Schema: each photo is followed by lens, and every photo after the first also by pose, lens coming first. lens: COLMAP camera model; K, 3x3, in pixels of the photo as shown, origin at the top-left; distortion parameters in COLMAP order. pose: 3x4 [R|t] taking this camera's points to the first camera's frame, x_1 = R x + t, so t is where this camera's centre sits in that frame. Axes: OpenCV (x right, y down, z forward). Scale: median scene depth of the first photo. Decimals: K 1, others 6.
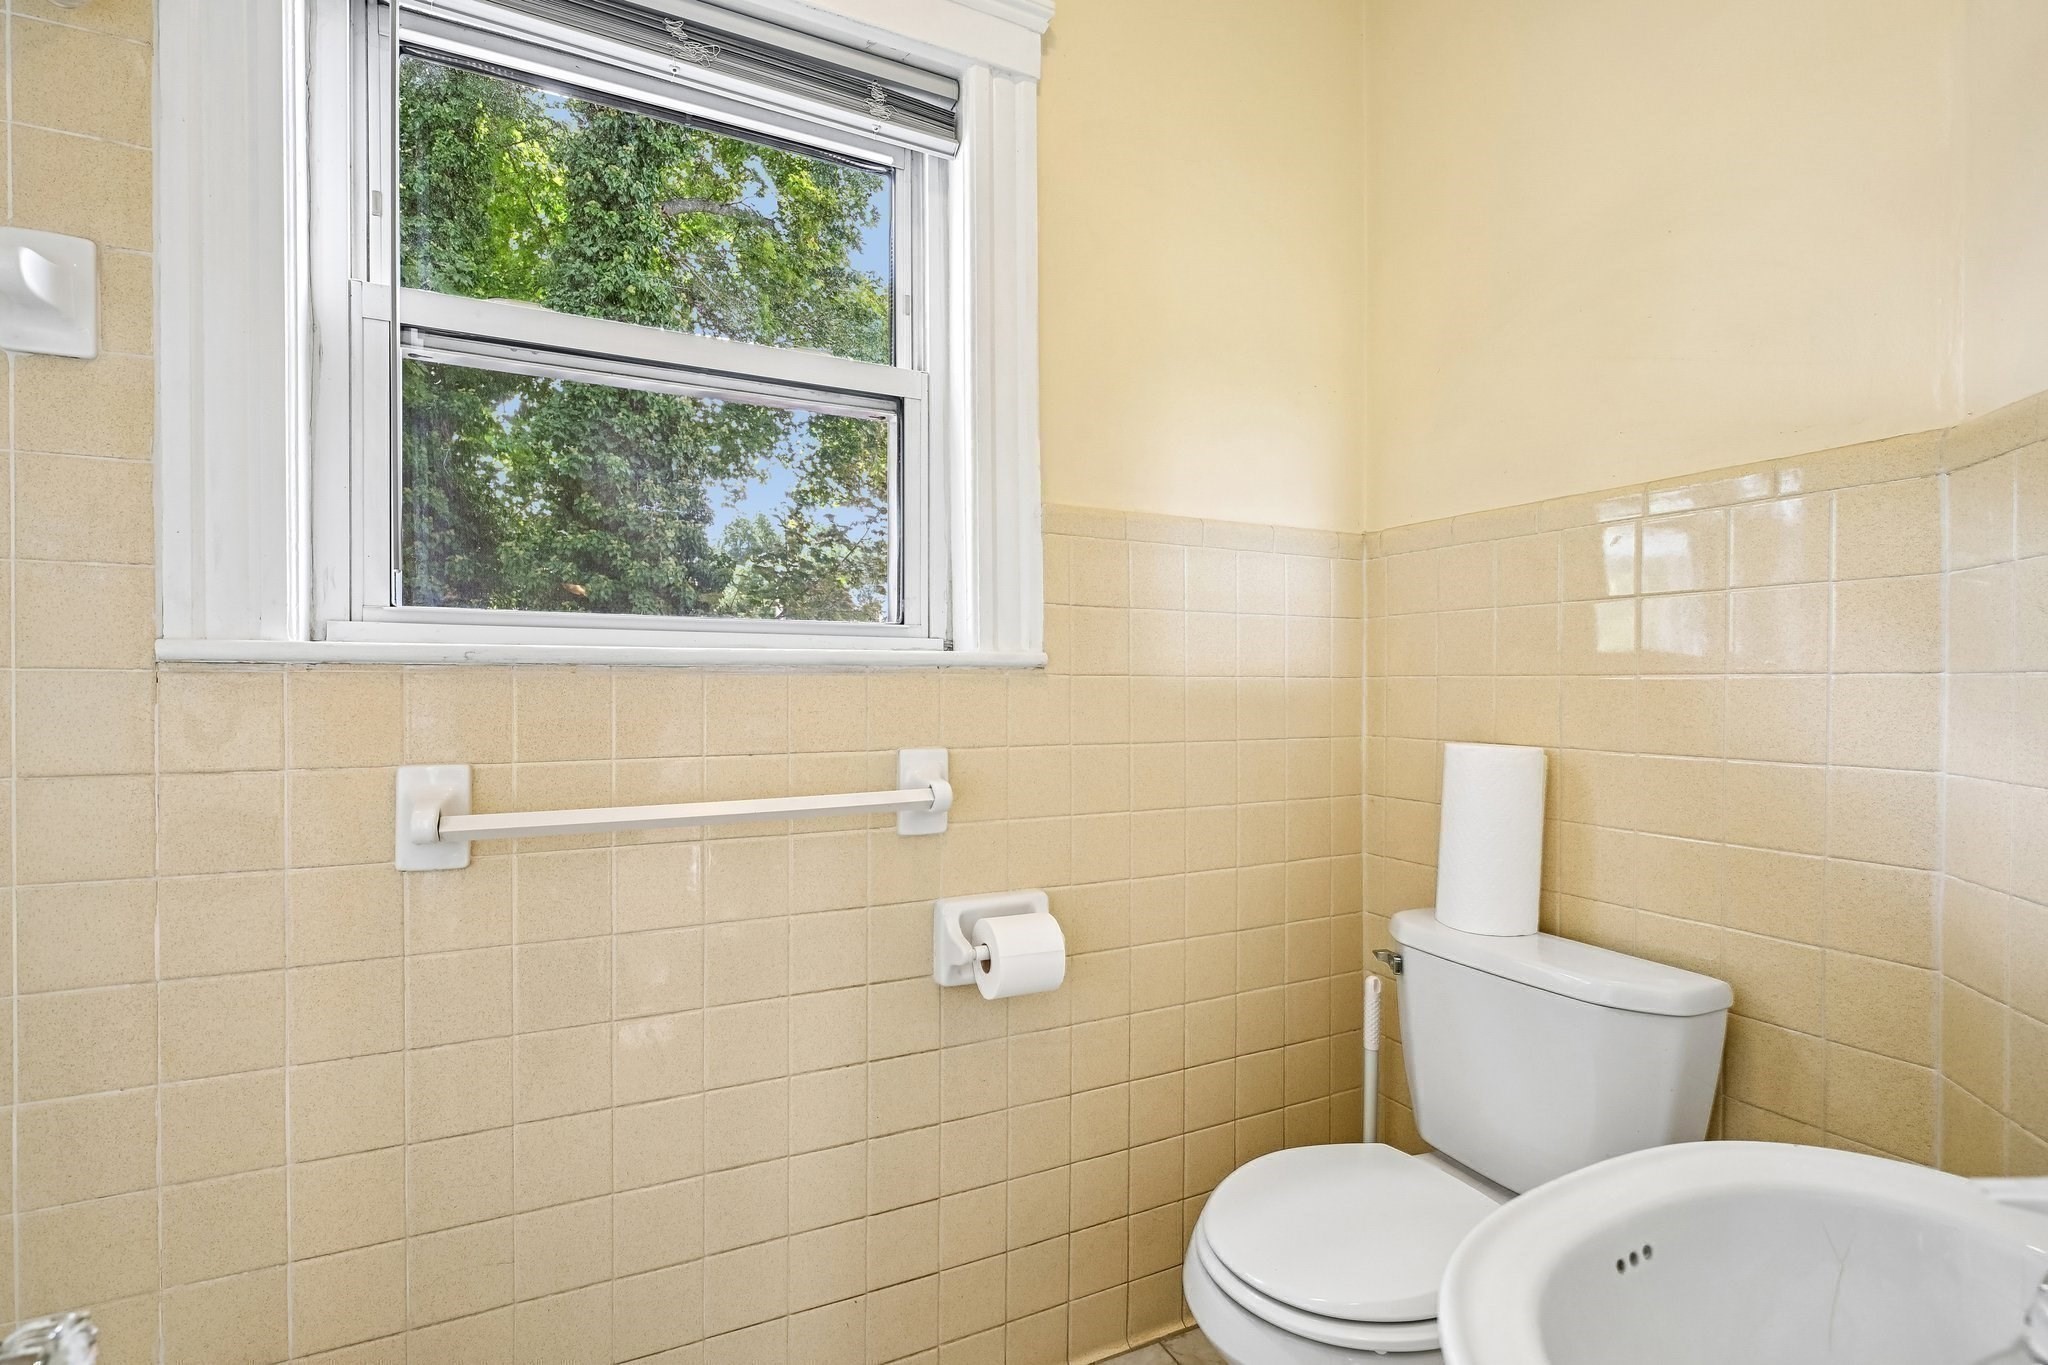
lens RADIAL K [[931.3, 0, 1015.4], [0, 931.3, 687.0], [0, 0, 1]] dist [-0.003685, -0.000218]
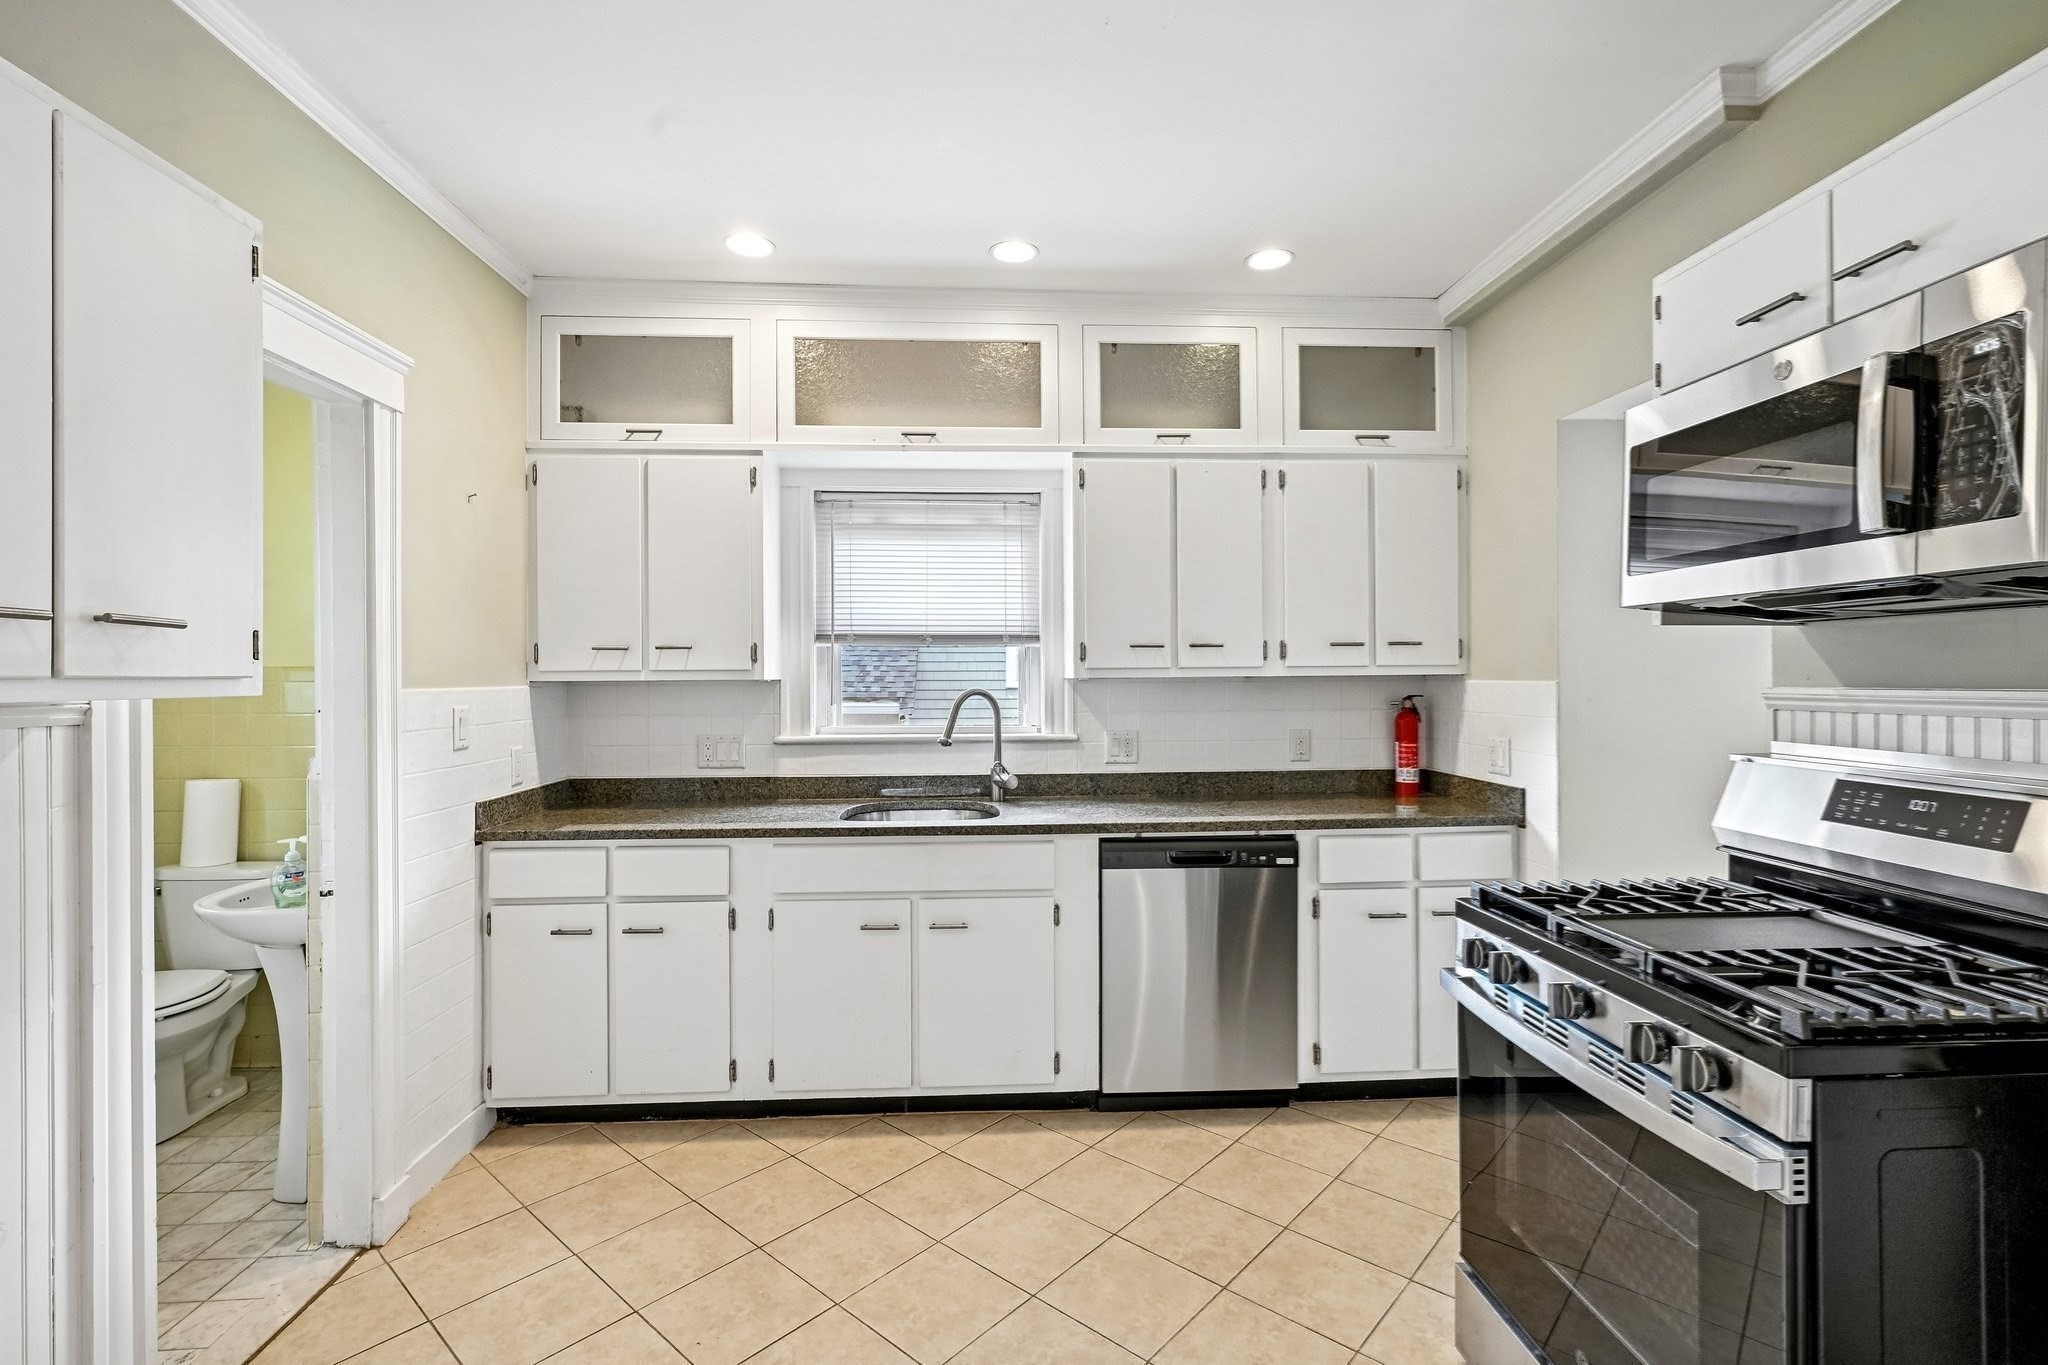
lens RADIAL K [[931.3, 0, 1027.2], [0, 931.3, 675.7], [0, 0, 1]] dist [-0.003685, -0.000218]
pose [[0.385938, 0.000311, 0.922525, -0.778897], [0.008995, 0.999951, -0.004100, -0.160115], [-0.922481, 0.009880, 0.385916, -1.647829]]
